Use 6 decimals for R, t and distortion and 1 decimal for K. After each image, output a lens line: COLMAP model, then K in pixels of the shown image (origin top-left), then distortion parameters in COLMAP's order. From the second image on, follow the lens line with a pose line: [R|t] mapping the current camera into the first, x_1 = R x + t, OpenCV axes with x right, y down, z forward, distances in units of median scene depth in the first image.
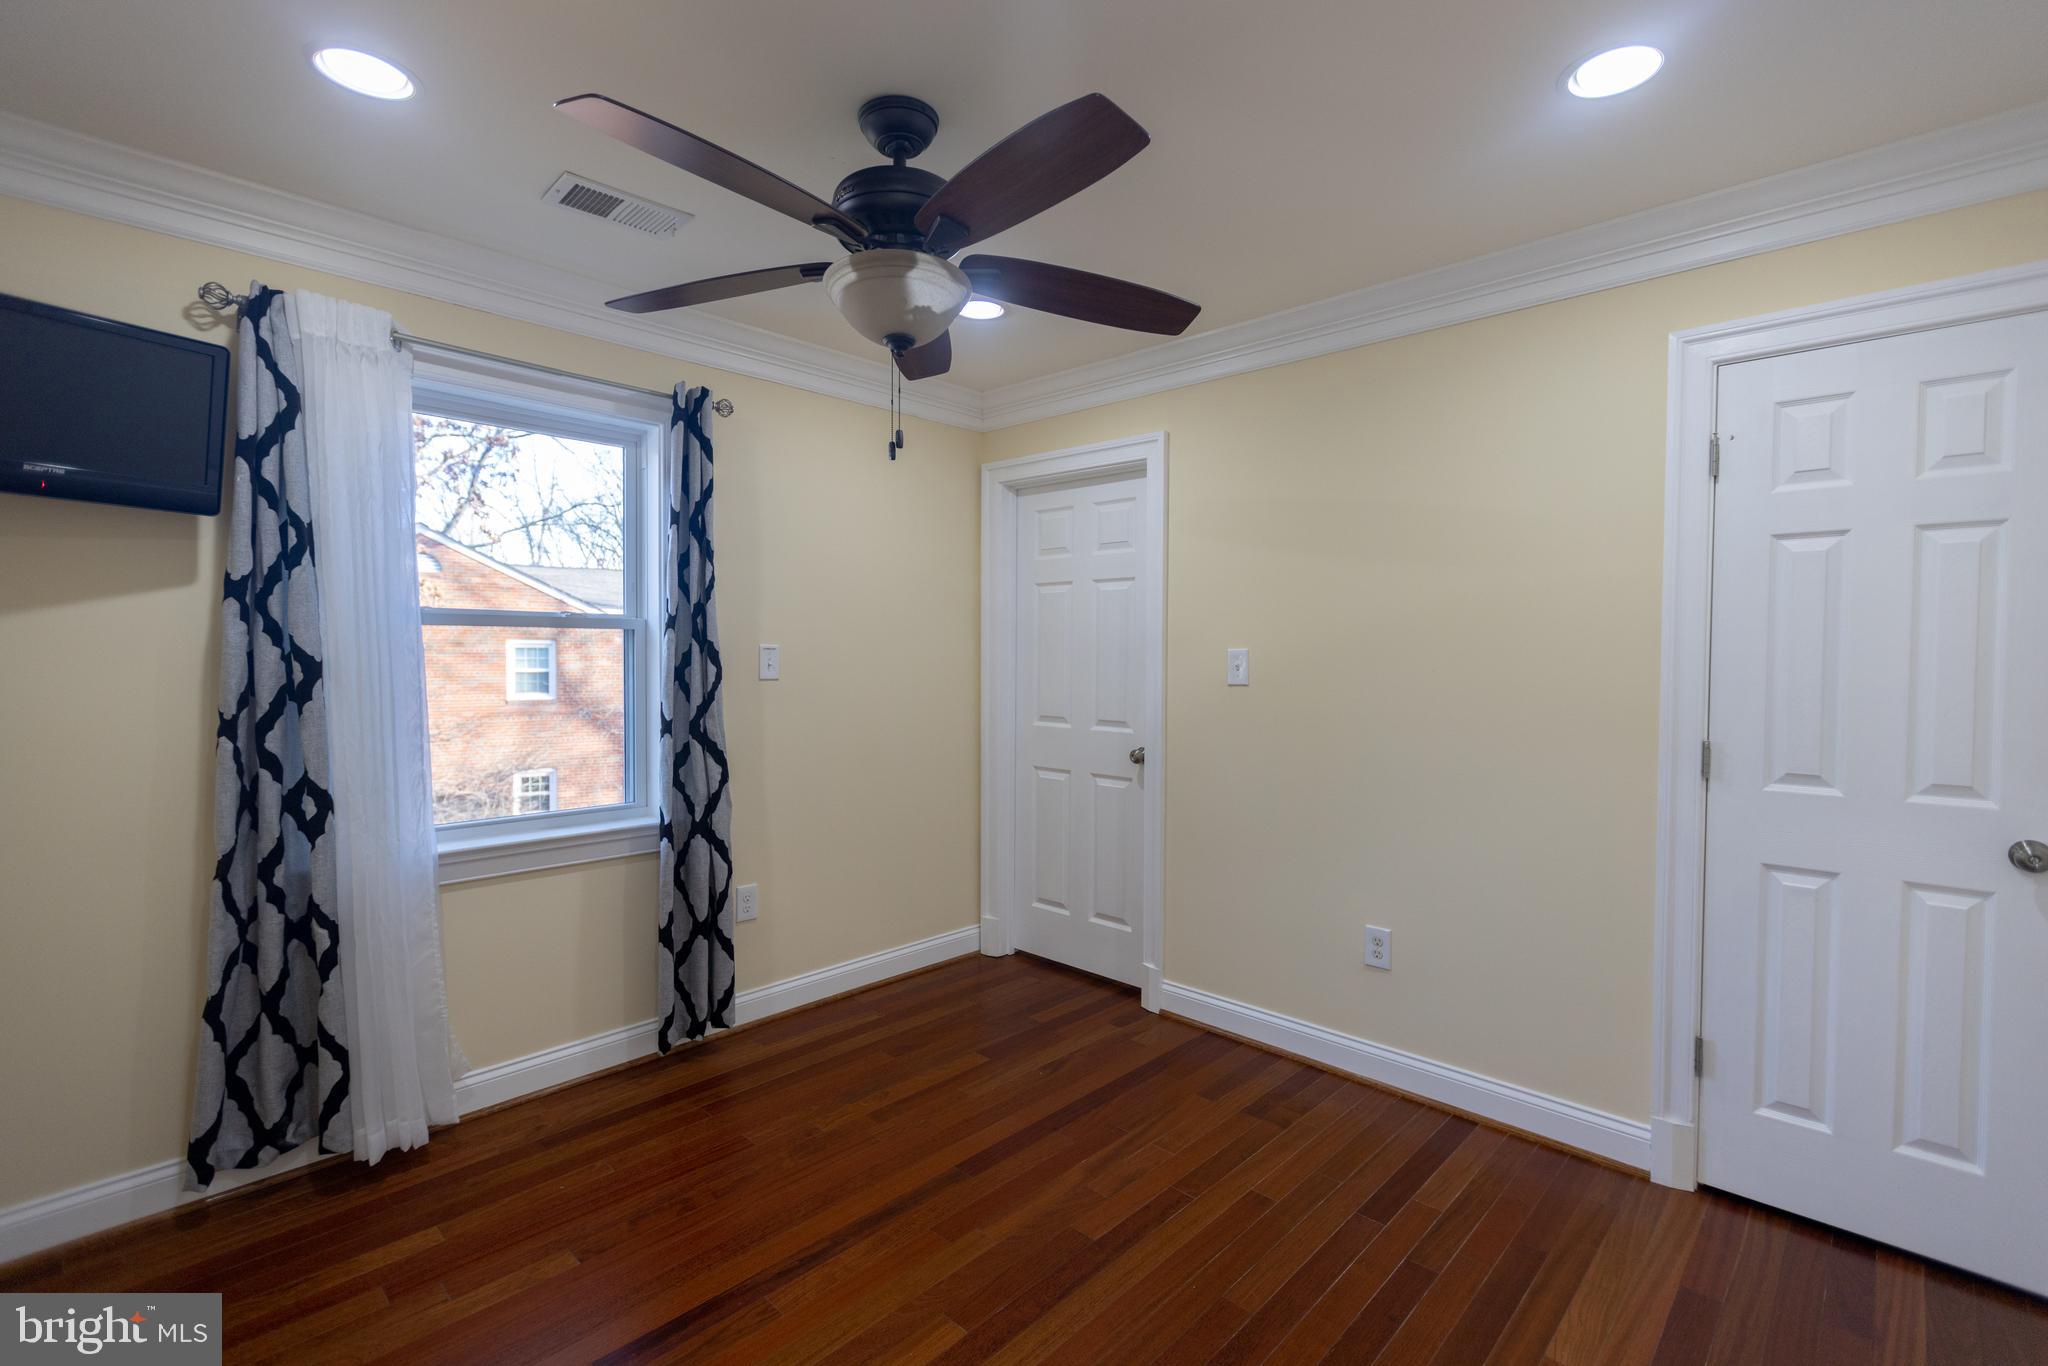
lens RADIAL K [[892.1, 0, 1021.0], [0, 892.1, 678.6], [0, 0, 1]] dist [0.000288, -0.001136]
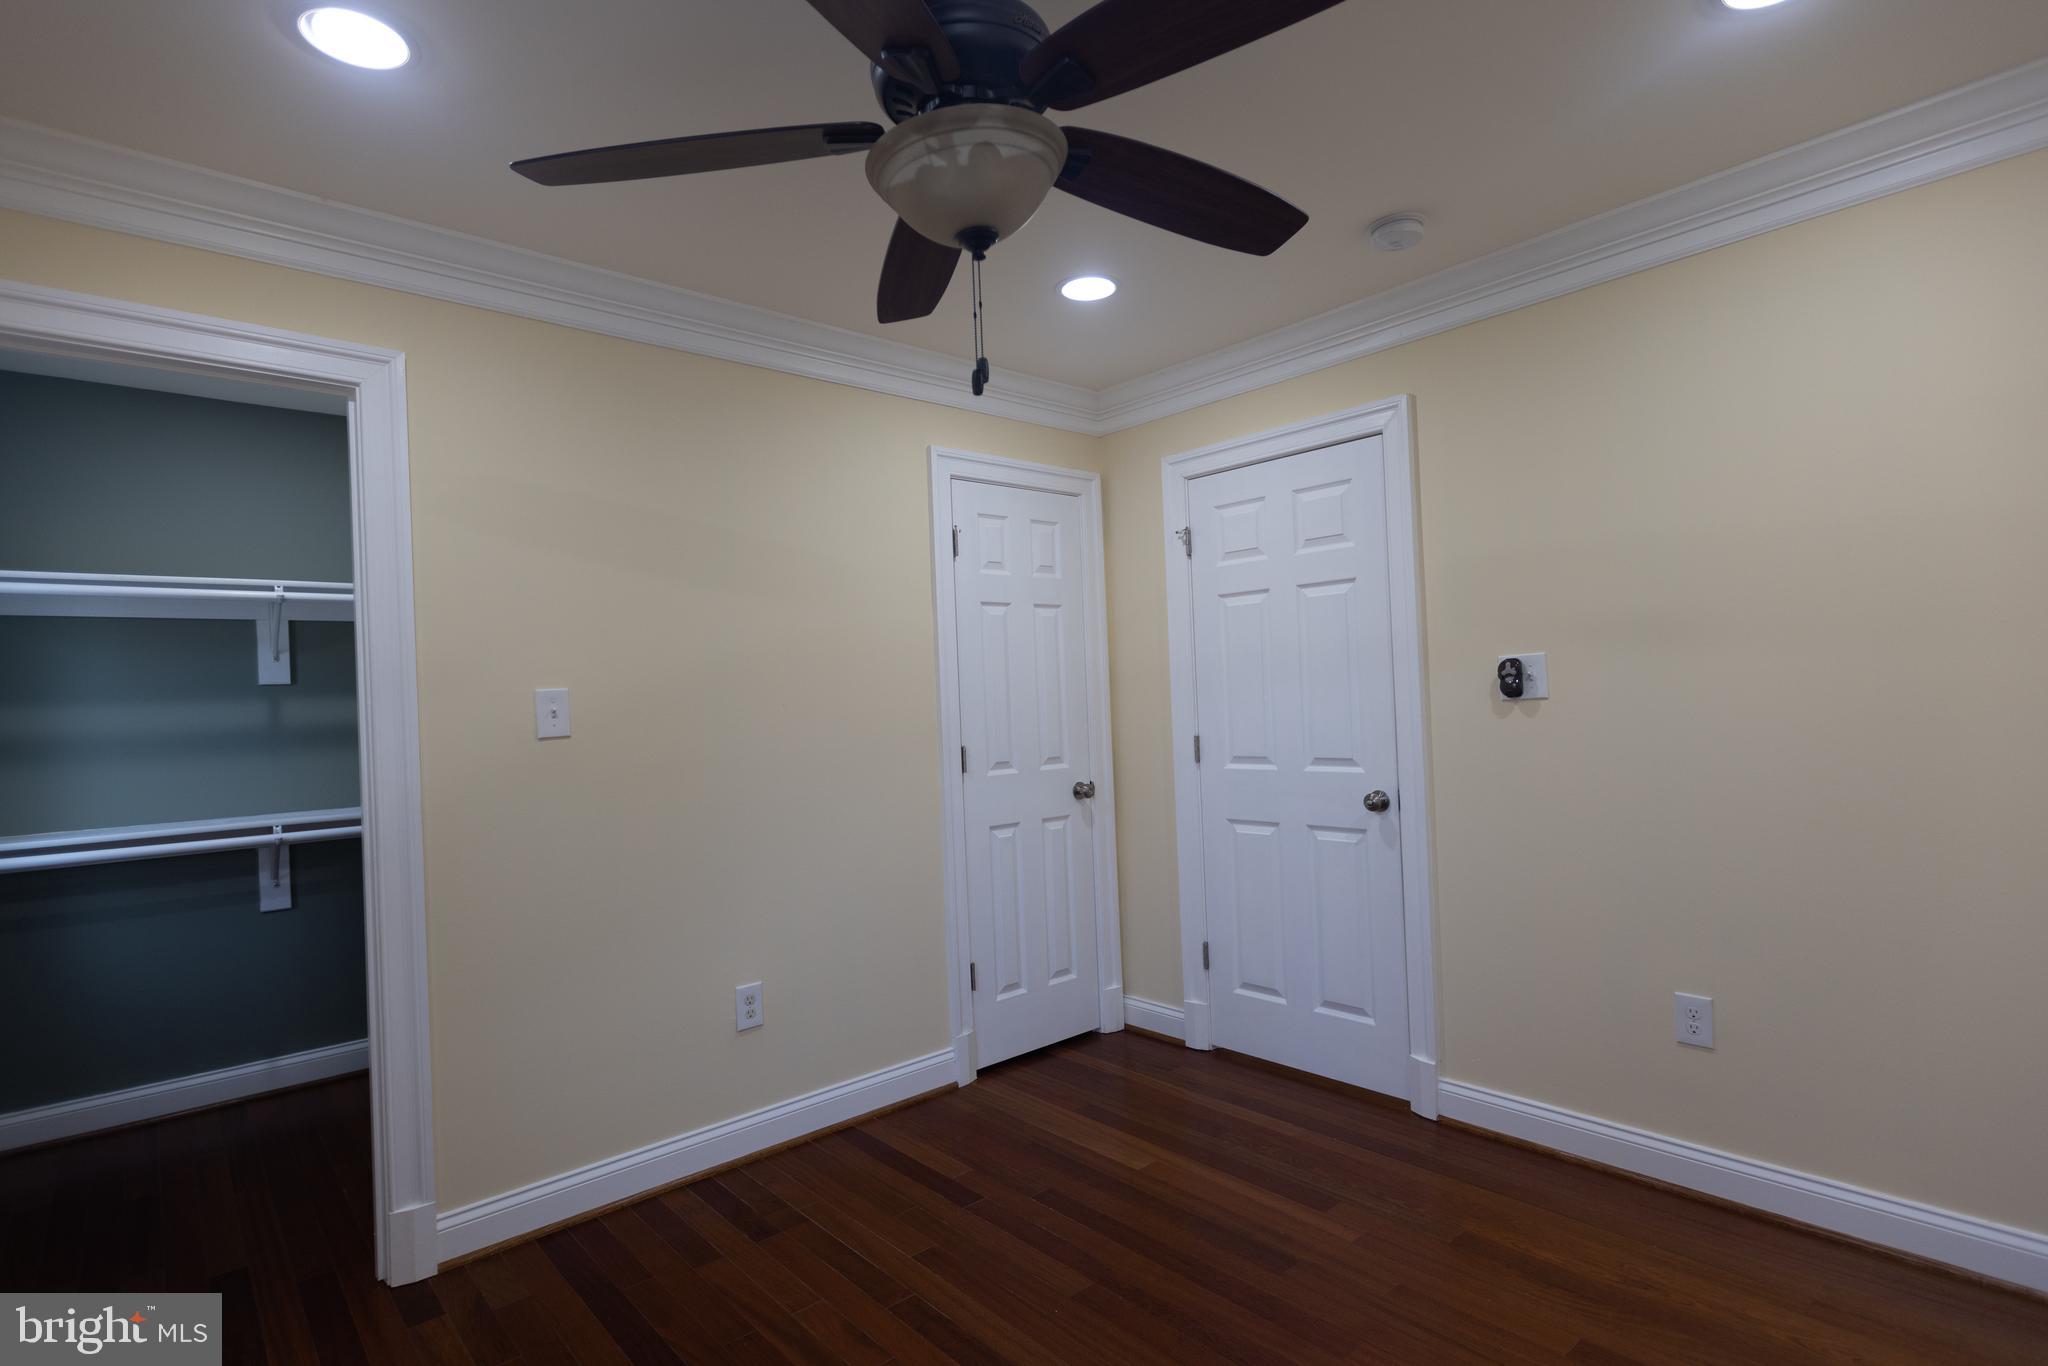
lens RADIAL K [[1040.6, 0, 1019.0], [0, 1040.6, 691.7], [0, 0, 1]] dist [0.010201, 0.001410]
pose [[0.084299, -0.001241, 0.996440, -0.811783], [0.067544, 0.997706, -0.004472, -0.001125], [-0.994149, 0.067680, 0.084189, 0.754927]]
